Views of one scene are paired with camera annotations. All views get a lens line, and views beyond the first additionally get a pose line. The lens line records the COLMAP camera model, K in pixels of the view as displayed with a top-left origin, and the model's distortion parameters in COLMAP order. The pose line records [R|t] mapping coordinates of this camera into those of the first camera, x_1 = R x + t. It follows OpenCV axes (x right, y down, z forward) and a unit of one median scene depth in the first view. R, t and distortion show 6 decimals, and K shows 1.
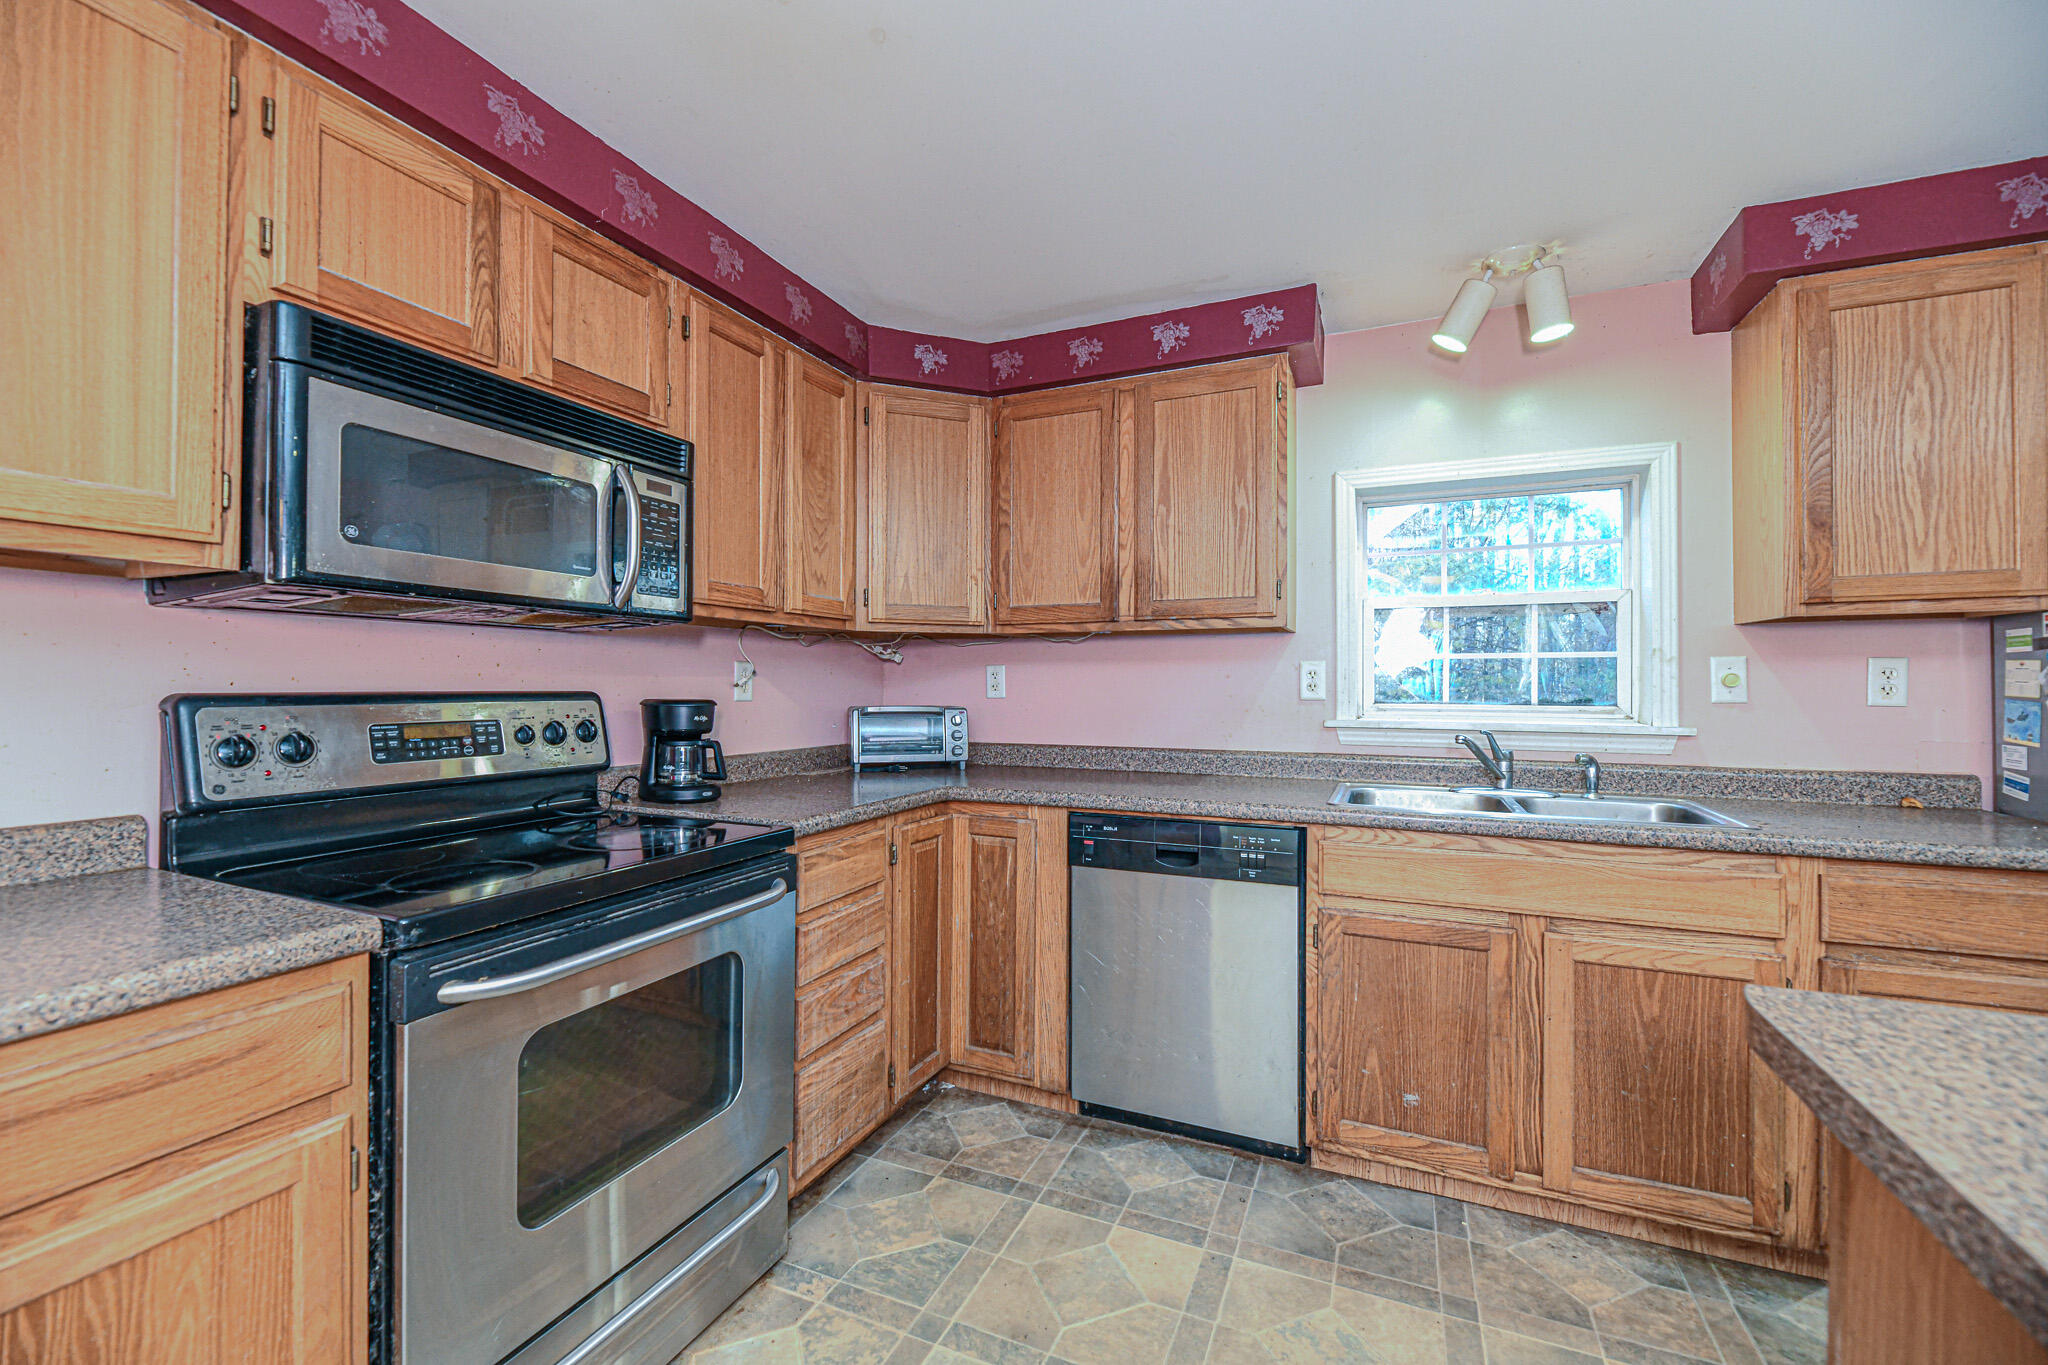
lens RADIAL K [[829.9, 0, 1029.0], [0, 829.9, 679.7], [0, 0, 1]] dist [-0.001289, -0.001993]
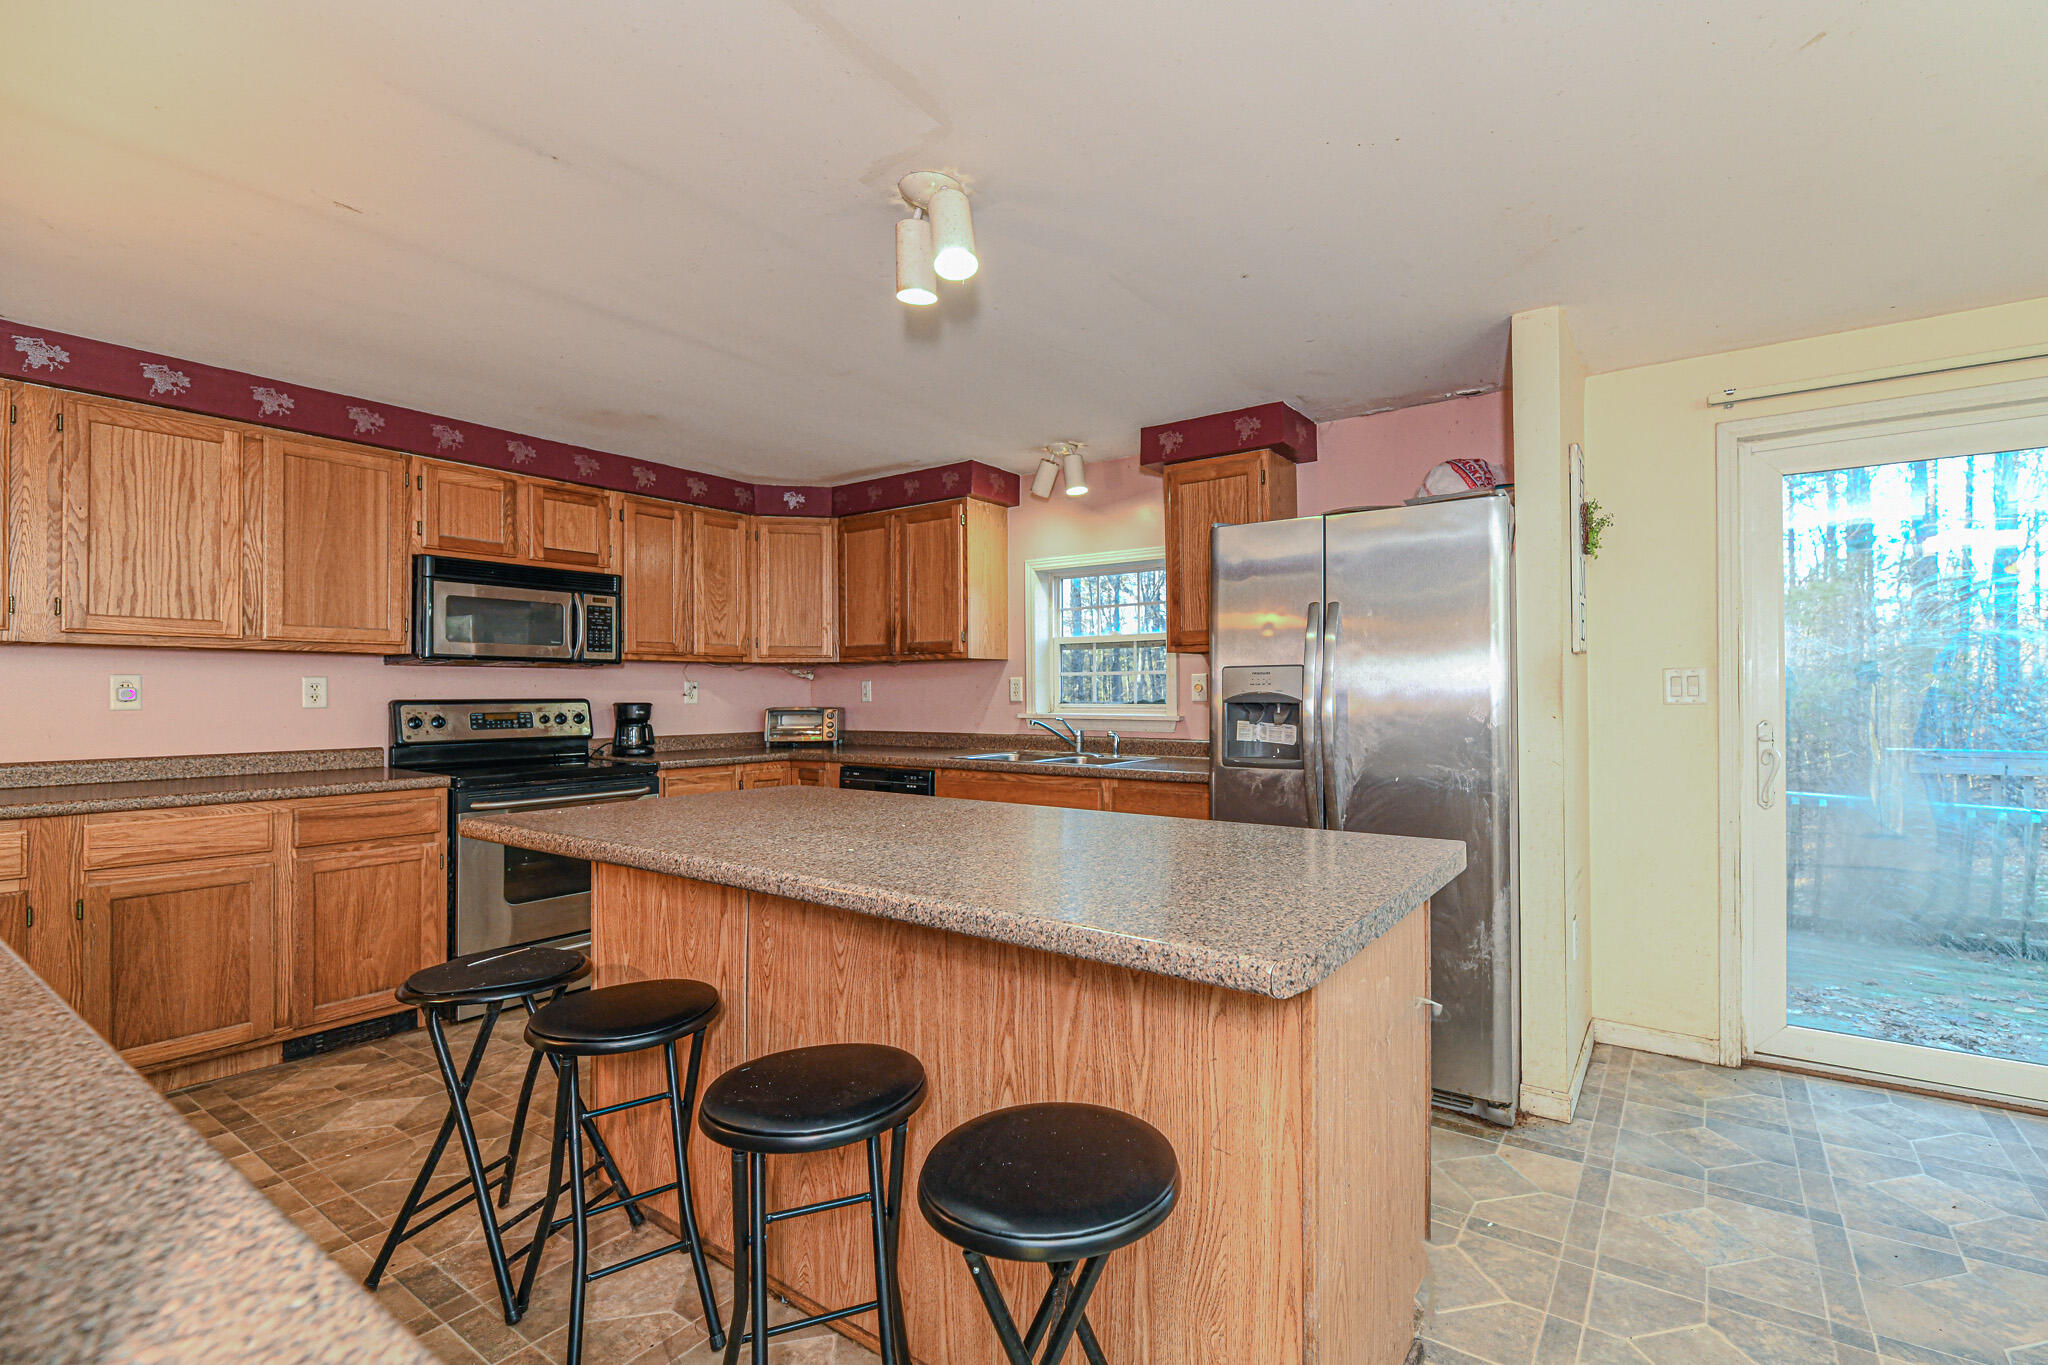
lens RADIAL K [[899.2, 0, 1113.5], [0, 899.2, 685.1], [0, 0, 1]] dist [-0.001598, -0.002495]
pose [[0.986690, -0.009390, -0.162338, 1.210905], [0.008996, 0.999955, -0.003159, 0.000626], [0.162361, 0.001657, 0.986730, -1.032587]]
